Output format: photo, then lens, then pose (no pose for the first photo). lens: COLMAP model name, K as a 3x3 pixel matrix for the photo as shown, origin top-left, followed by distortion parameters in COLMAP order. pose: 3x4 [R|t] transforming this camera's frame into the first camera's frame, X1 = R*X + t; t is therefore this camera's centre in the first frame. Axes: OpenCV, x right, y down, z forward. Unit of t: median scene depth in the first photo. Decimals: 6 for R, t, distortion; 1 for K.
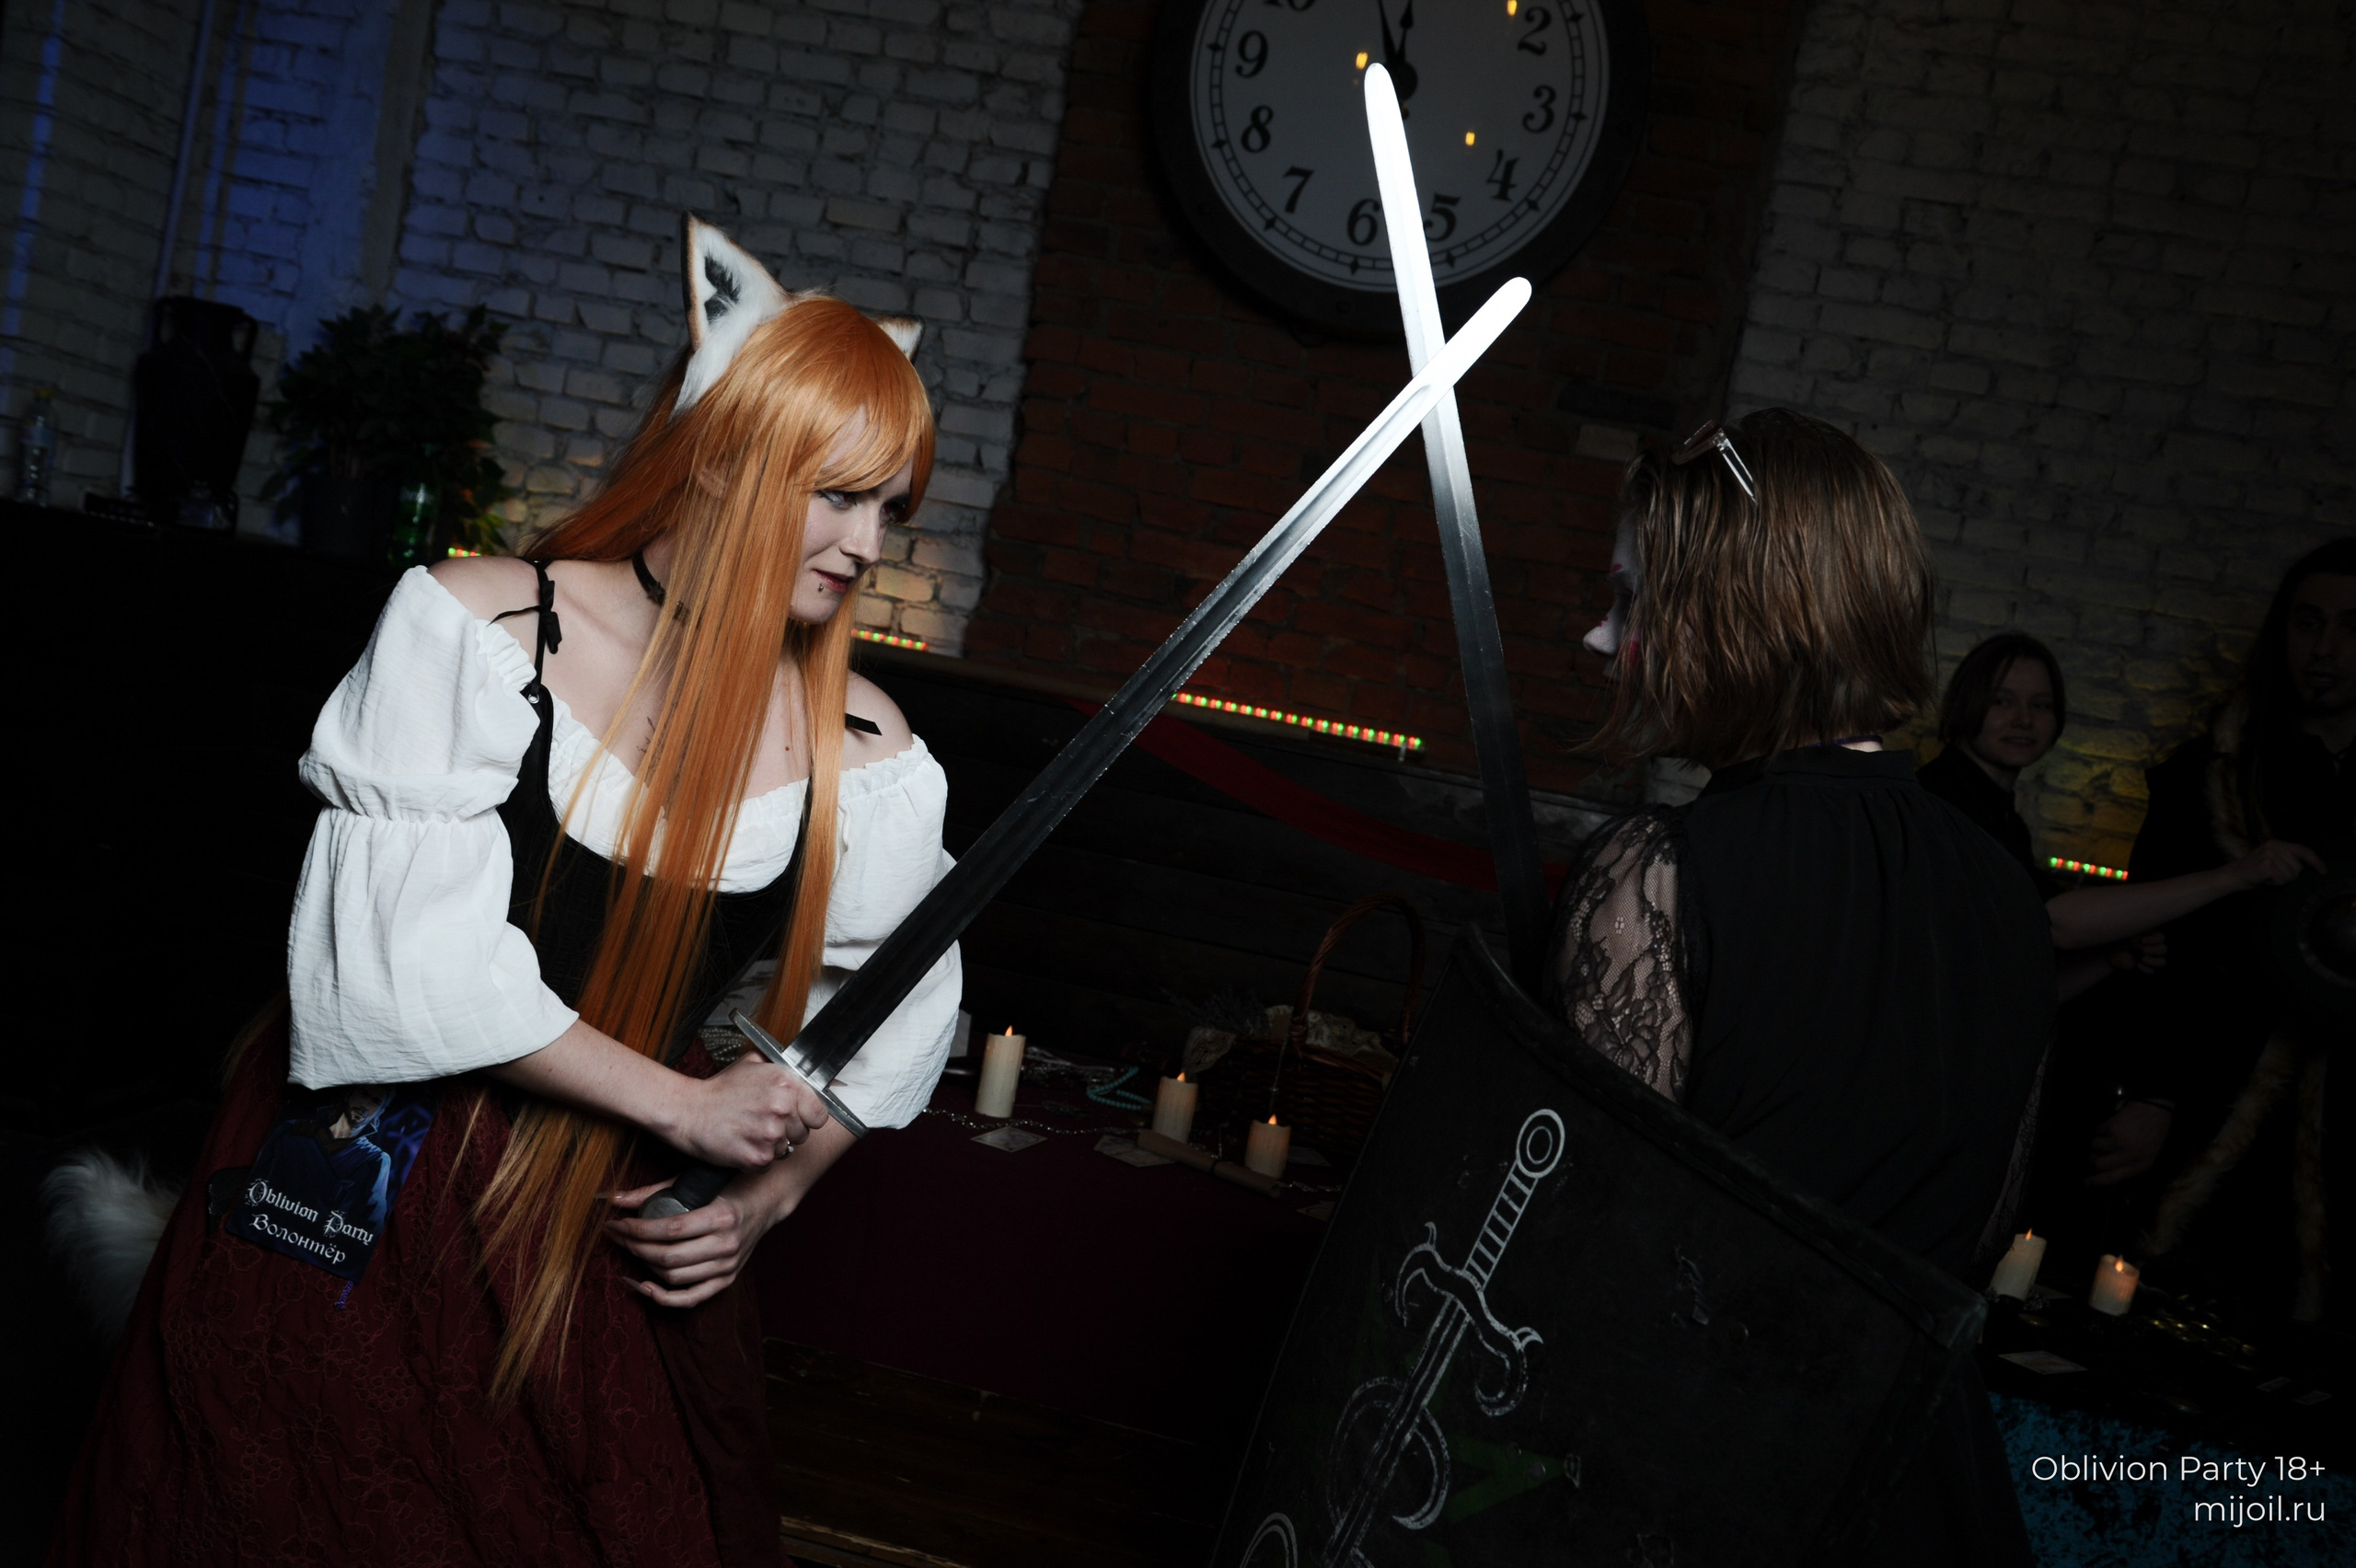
lens RADIAL K [[2143.9, 0, 1176.4], [0, 2143.9, 779.0], [0, 0, 1]] dist [0.013807, 0.000000]
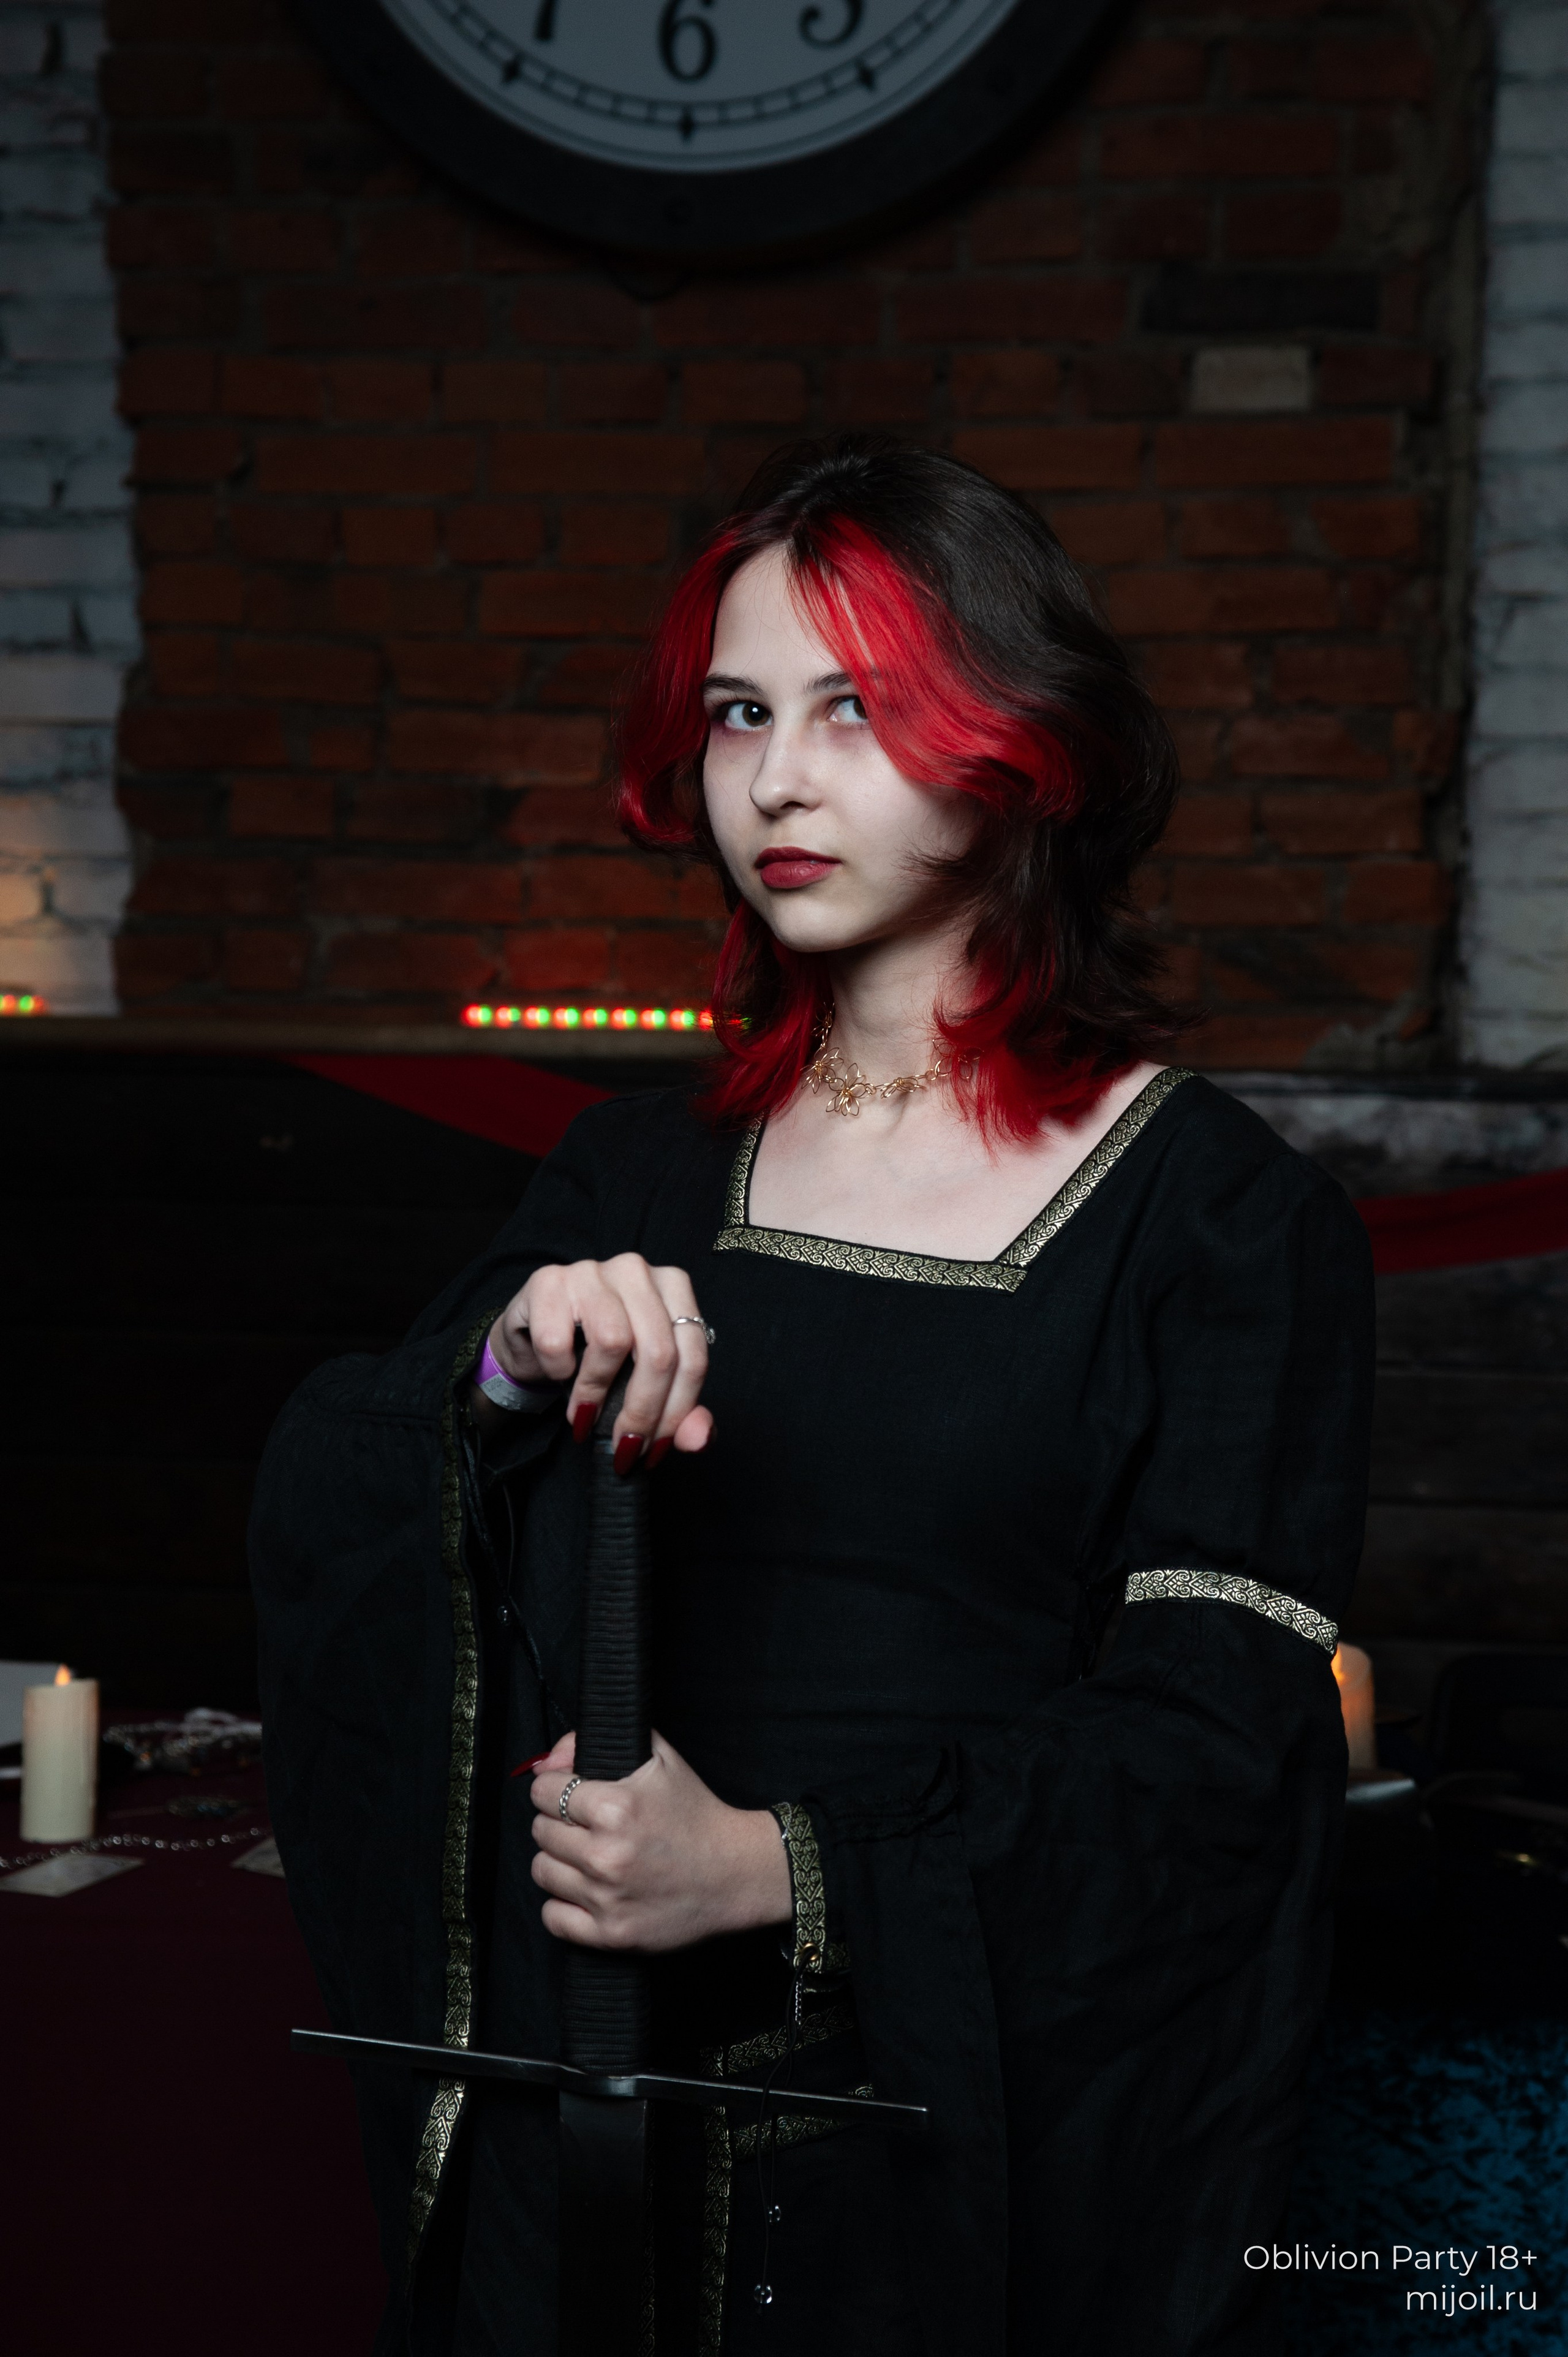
lens RADIAL K [[4470.4, 0, 784.7], [0, 4470.4, 1167.0], [0, 0, 1]] dist [0.433095, 0.000000]
pose [[0.984011, -0.171503, -0.048063, 0.104848], [0.170788, 0.985132, -0.018641, 0.027549], [0.050546, 0.010134, 0.998670, -0.079036]]
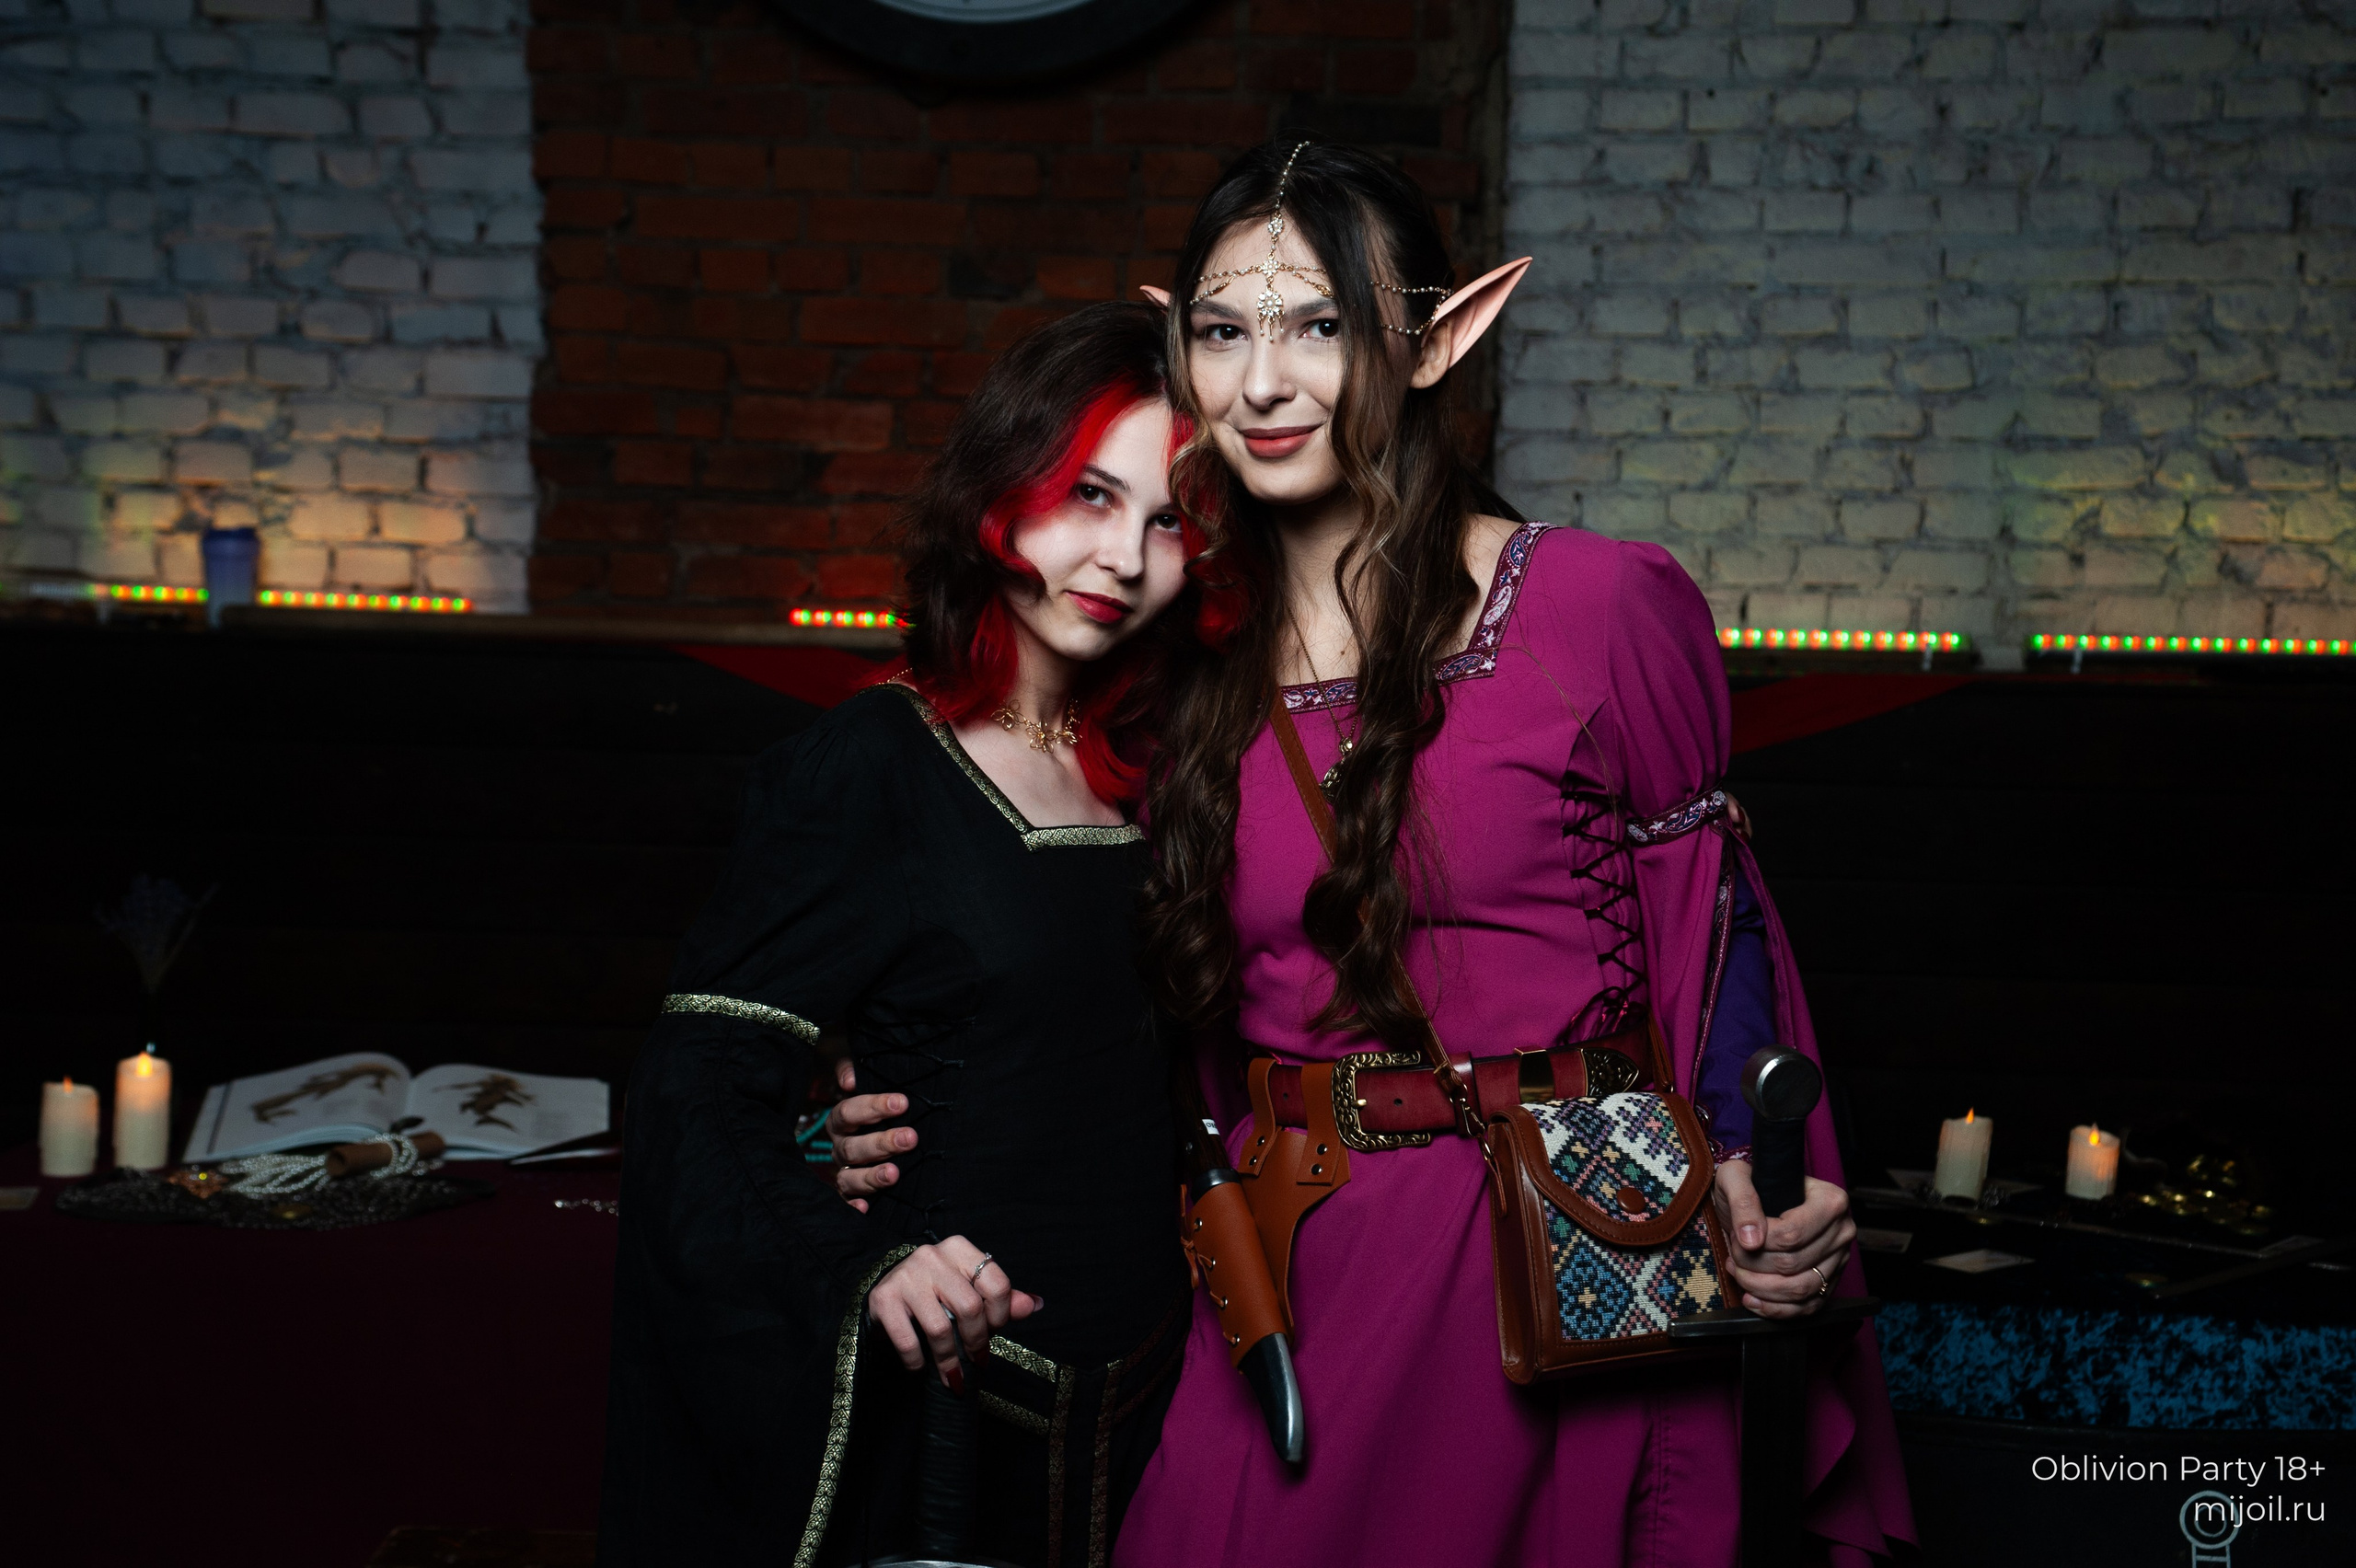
lens RADIAL K [[3423.5, 0, 1195.7], [0, 3423.5, 786.9], [0, 0, 1]] dist [0.267630, 0.000000]
pose [[0.983103, -0.168850, 0.070698, 0.027985], [0.167121, 0.985488, 0.029744, 0.003674], [-0.074694, -0.017426, 0.997054, -0.161857]]
